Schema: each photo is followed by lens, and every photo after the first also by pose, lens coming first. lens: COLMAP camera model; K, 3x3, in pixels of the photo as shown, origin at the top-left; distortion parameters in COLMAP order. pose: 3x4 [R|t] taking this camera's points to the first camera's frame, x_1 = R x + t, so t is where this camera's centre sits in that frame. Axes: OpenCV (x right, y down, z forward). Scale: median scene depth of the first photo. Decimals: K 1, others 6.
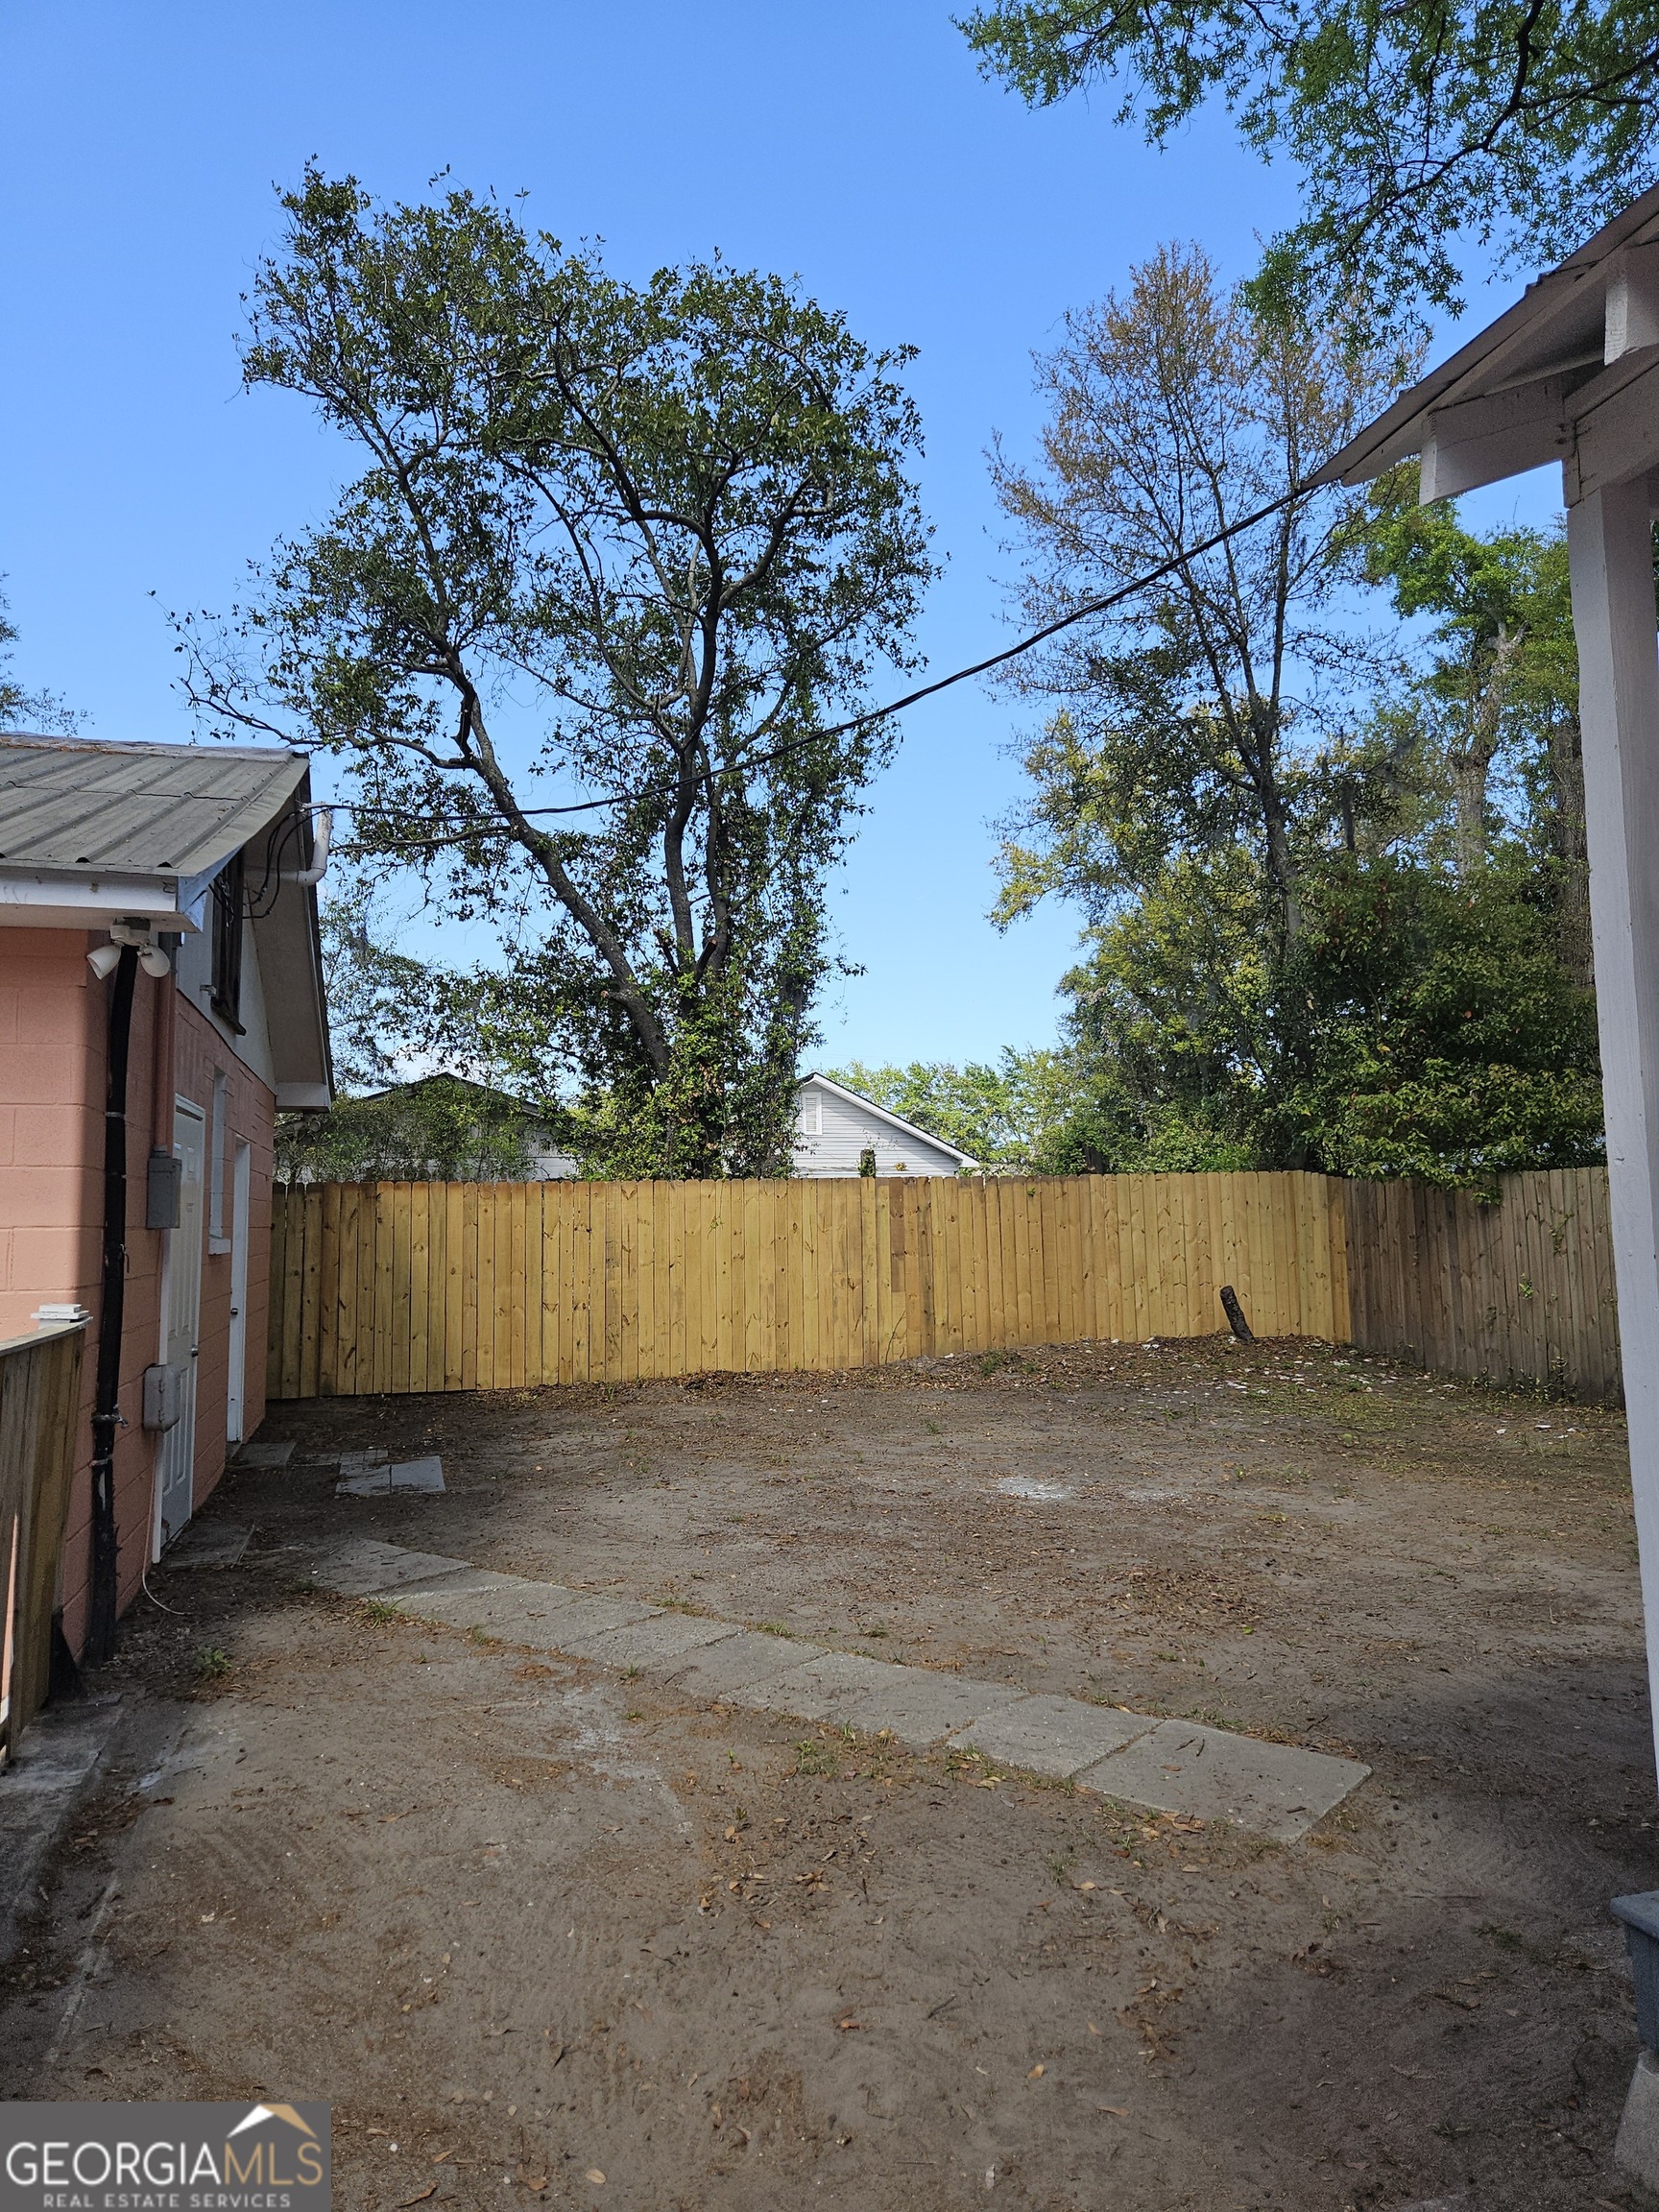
lens RADIAL K [[1473.1, 0, 829.5], [0, 1473.1, 1106.0], [0, 0, 1]] dist [0.080015, -0.069339]
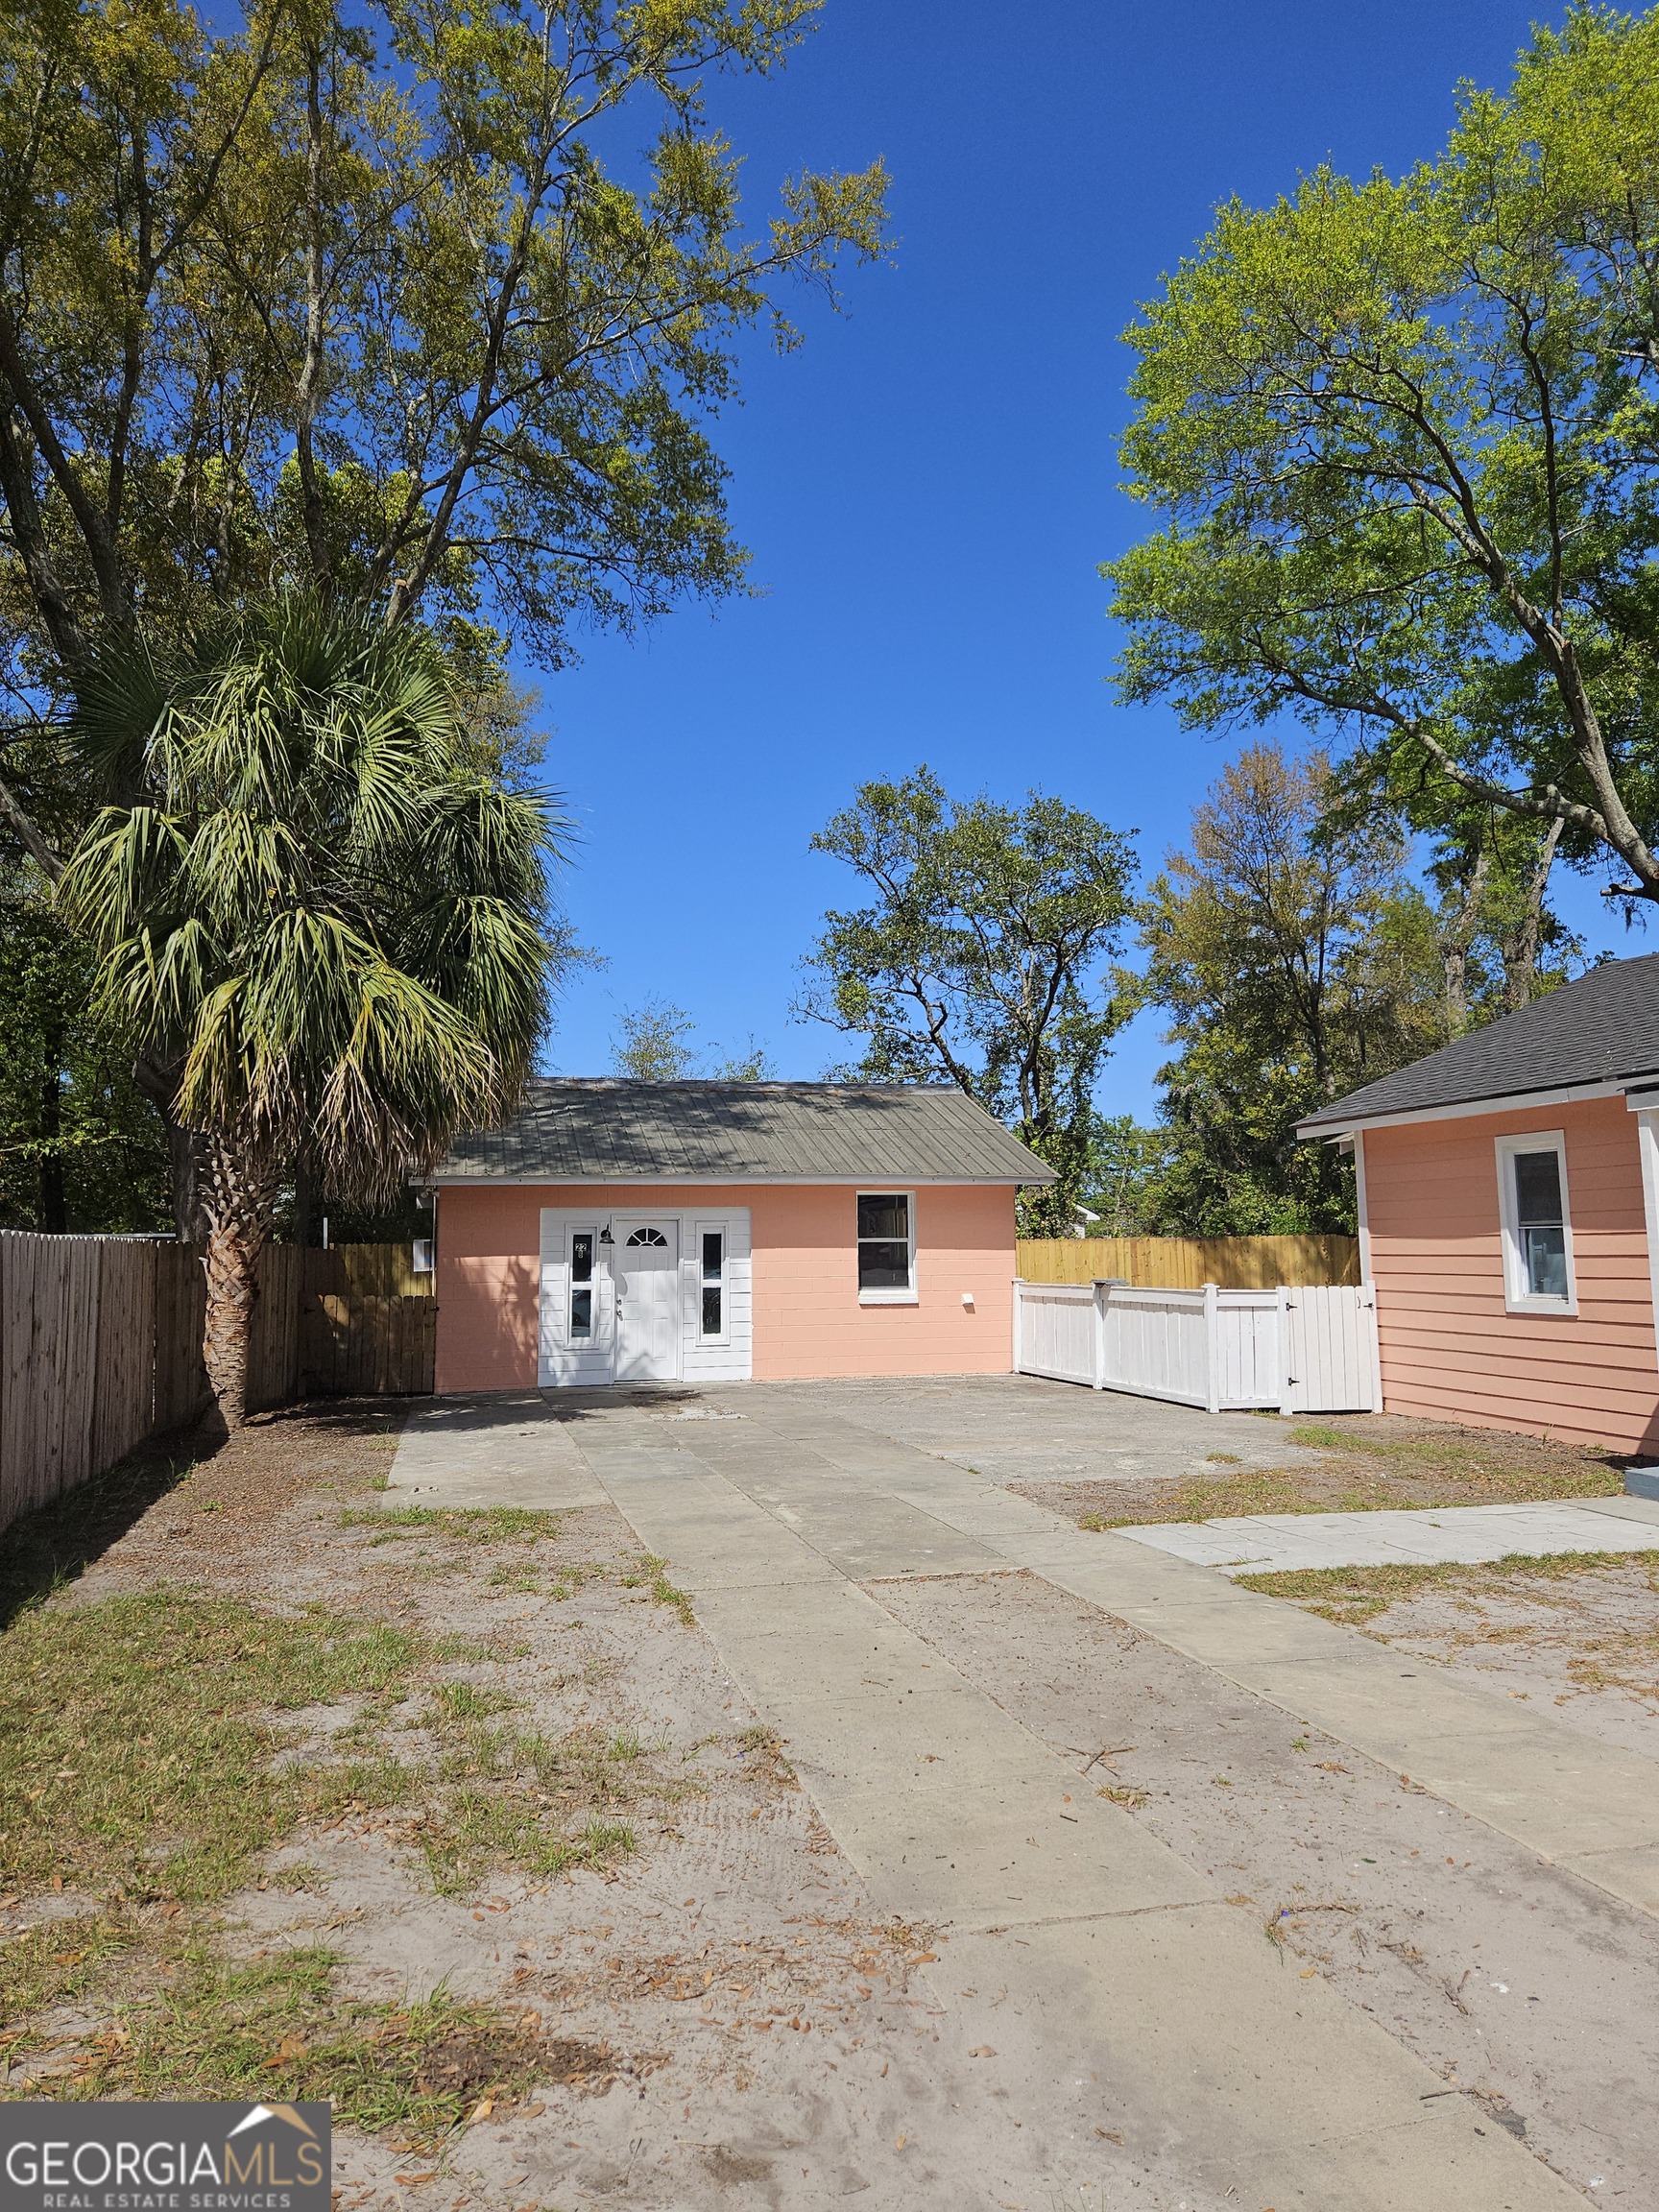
lens RADIAL K [[1473.1, 0, 829.5], [0, 1473.1, 1106.0], [0, 0, 1]] dist [0.080015, -0.069339]
pose [[0.999495, 0.004183, -0.031503, -0.099515], [-0.004995, 0.999656, -0.025740, -0.025508], [0.031385, 0.025884, 0.999172, -0.338988]]
